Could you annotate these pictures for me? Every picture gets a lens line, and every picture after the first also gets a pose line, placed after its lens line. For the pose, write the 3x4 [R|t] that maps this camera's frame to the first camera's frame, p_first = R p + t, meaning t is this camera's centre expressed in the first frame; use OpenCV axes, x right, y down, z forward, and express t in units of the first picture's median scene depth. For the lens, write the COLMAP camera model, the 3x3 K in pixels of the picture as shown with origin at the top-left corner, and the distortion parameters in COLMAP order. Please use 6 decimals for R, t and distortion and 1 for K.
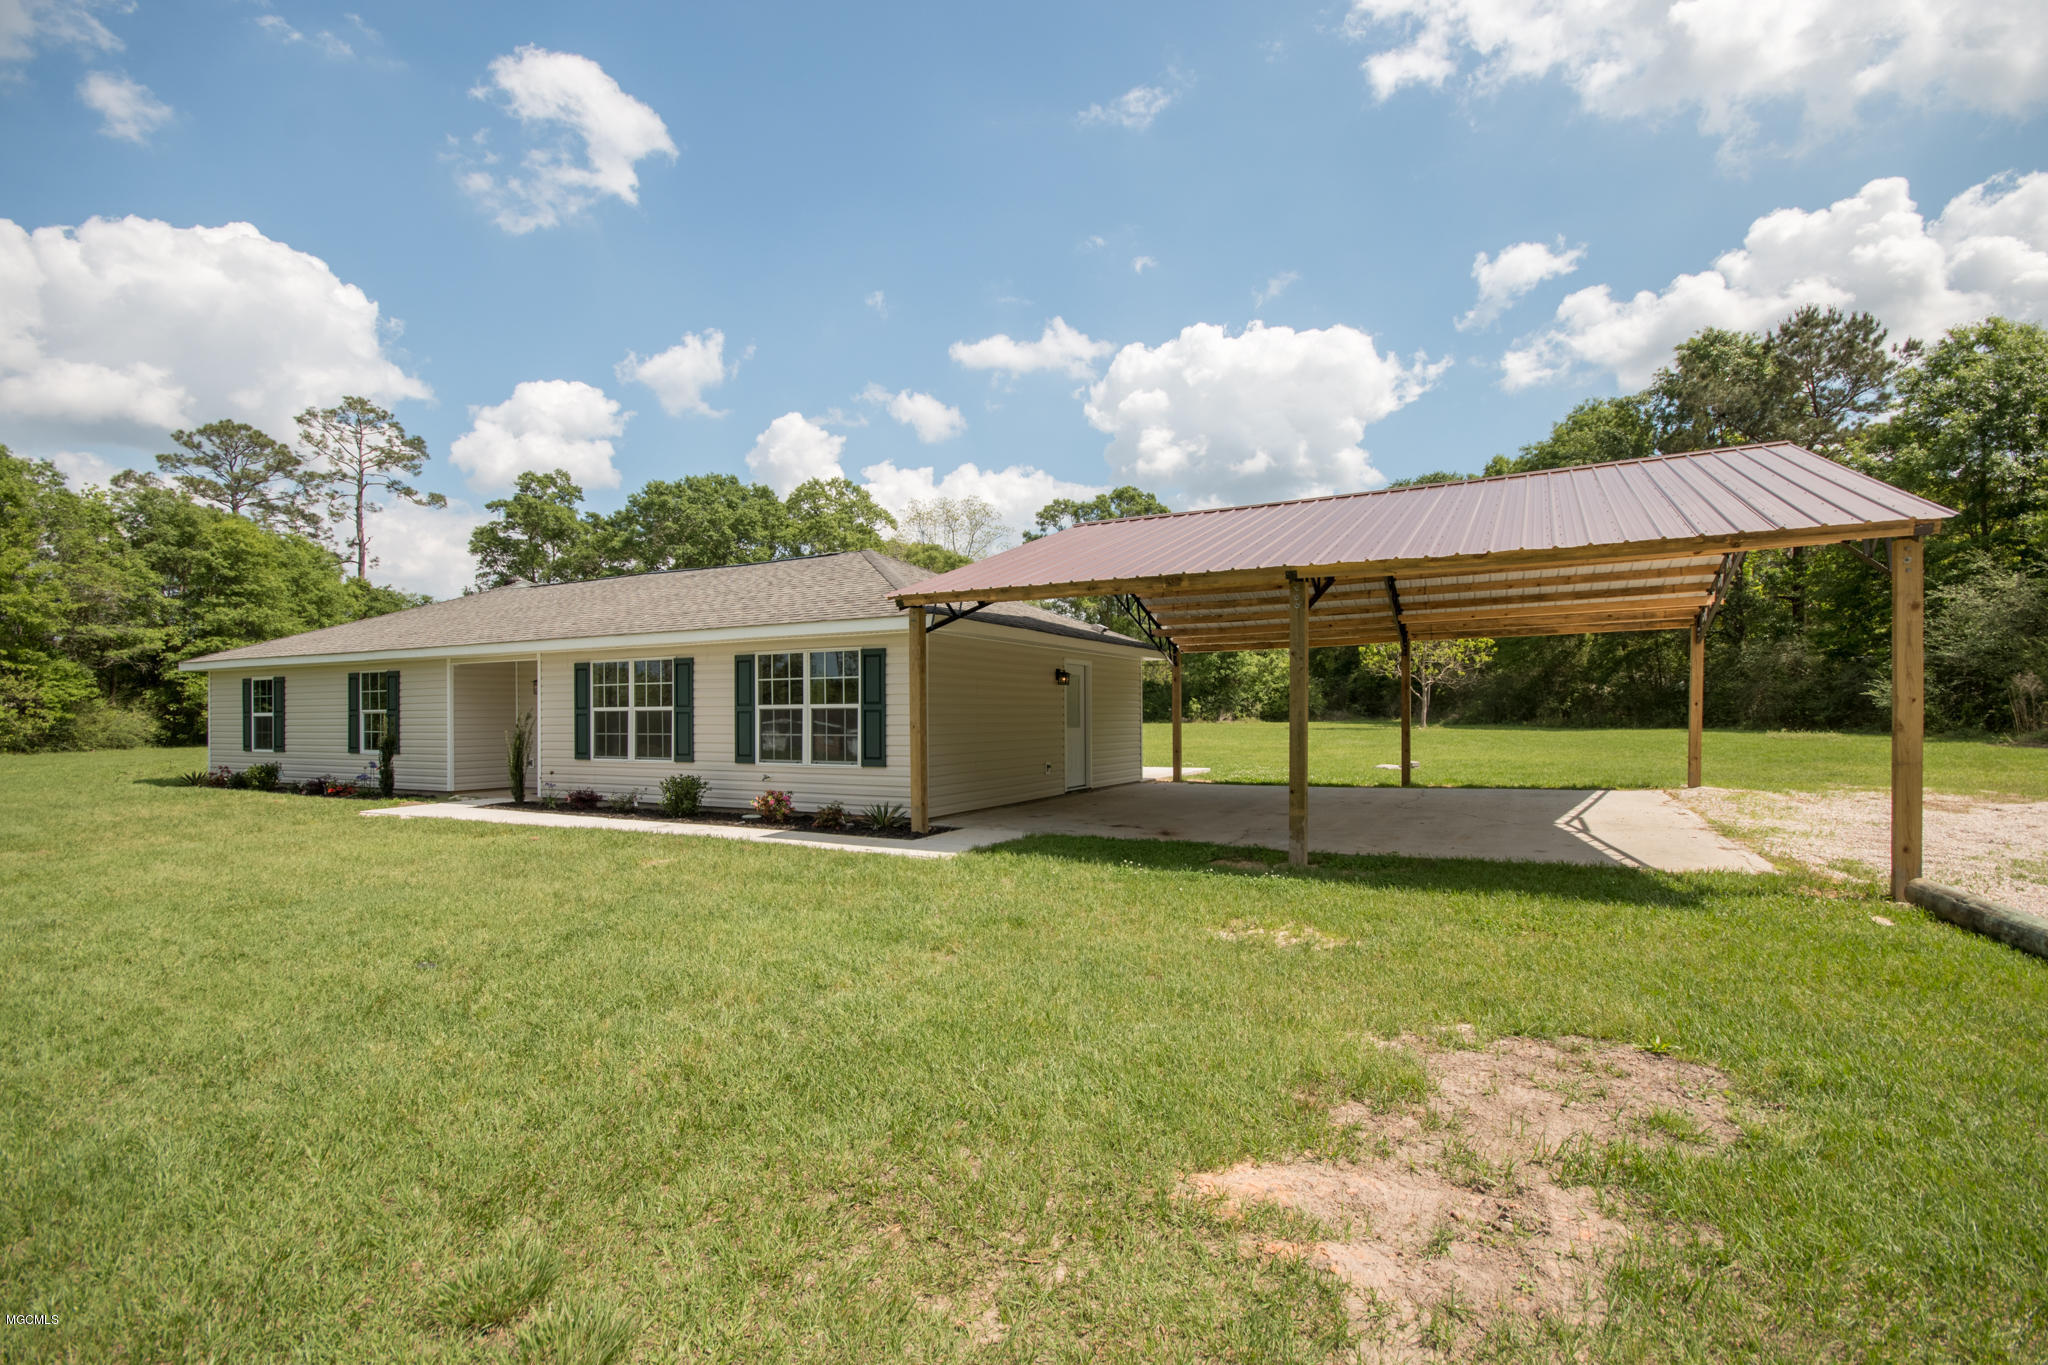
lens RADIAL K [[943.4, 0, 1022.9], [0, 943.4, 701.4], [0, 0, 1]] dist [0.004171, 0.001072]
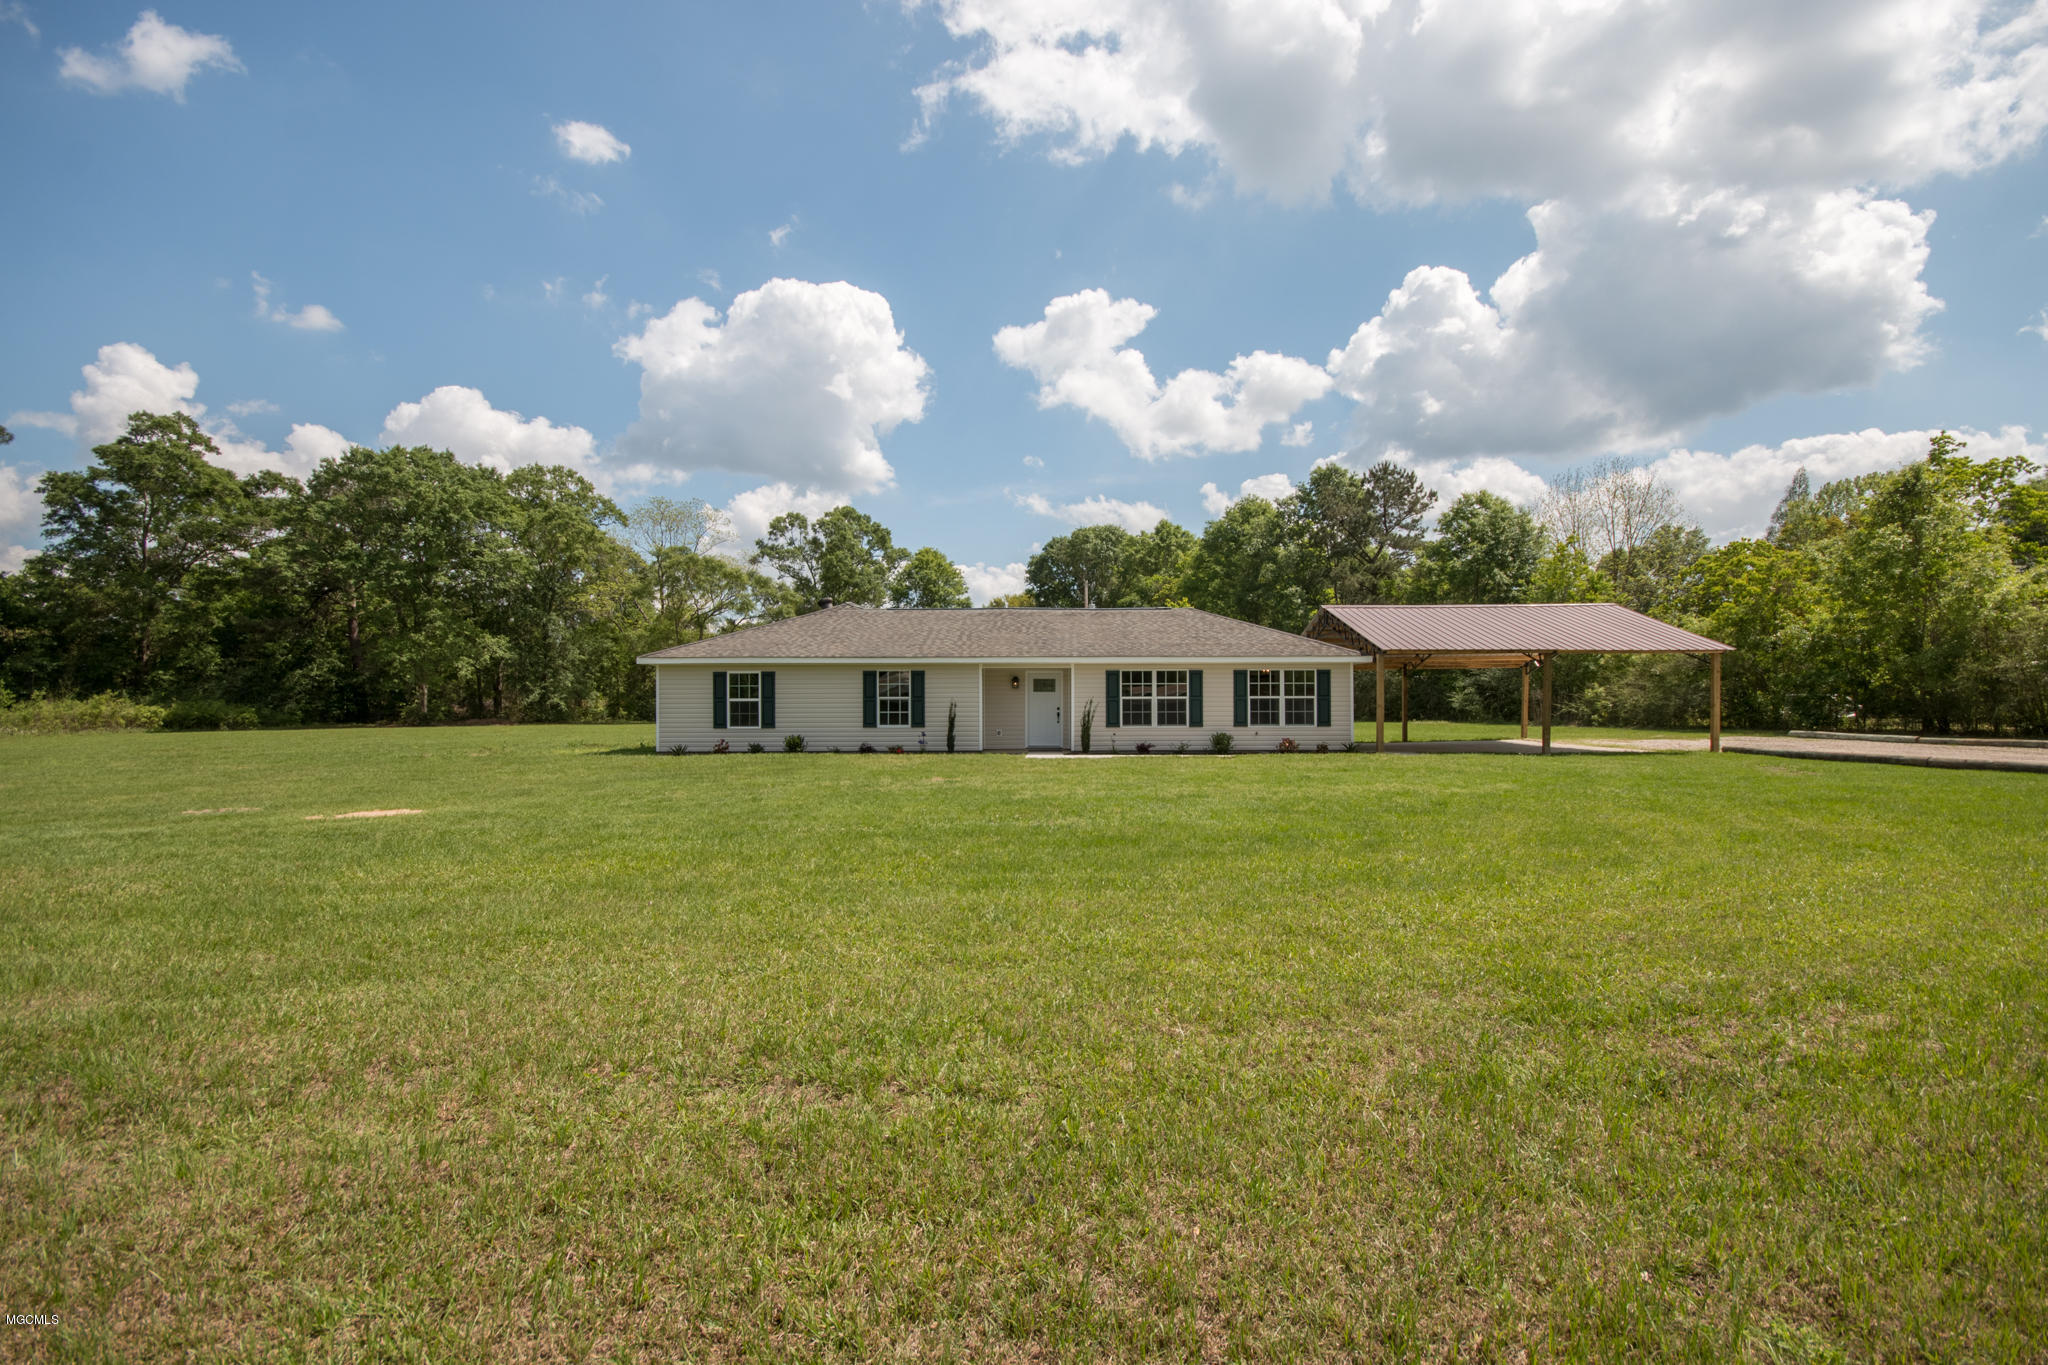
lens RADIAL K [[909.8, 0, 1025.9], [0, 909.8, 703.9], [0, 0, 1]] dist [0.002672, 0.000465]
pose [[0.893135, 0.007377, 0.449728, -0.305027], [-0.009032, 0.999958, 0.001534, 0.004140], [-0.449698, -0.005432, 0.893164, -0.090995]]
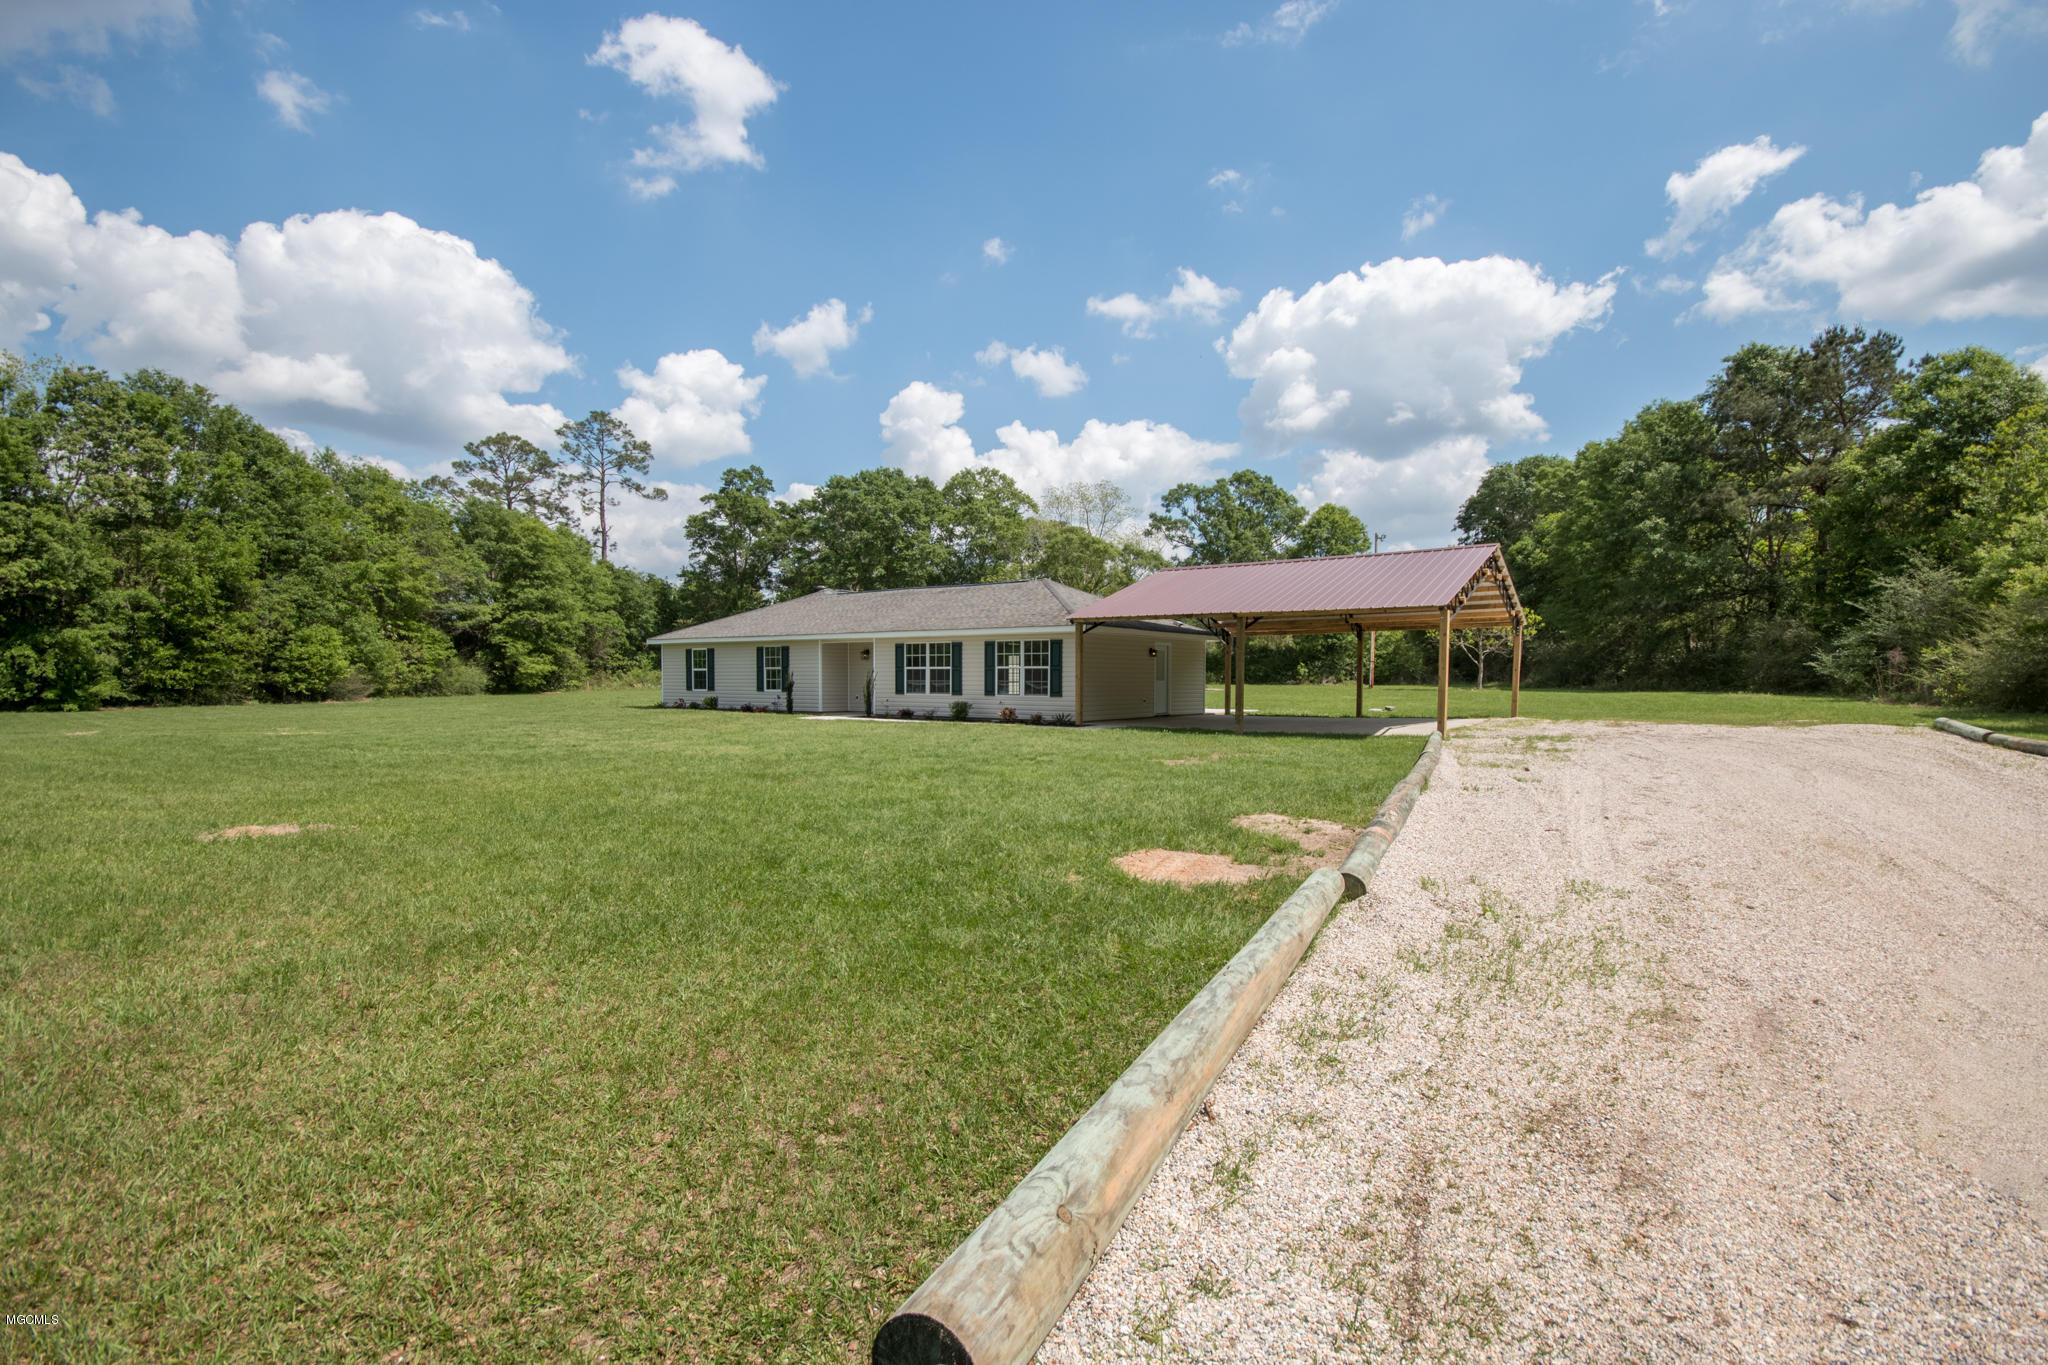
lens RADIAL K [[933.5, 0, 1024.0], [0, 933.5, 682.5], [0, 0, 1]] dist [0.000587, 0.000221]
pose [[0.990524, 0.010208, -0.136958, 0.009564], [-0.007465, 0.999761, 0.020530, -0.000638], [0.137135, -0.019313, 0.990364, -0.190045]]
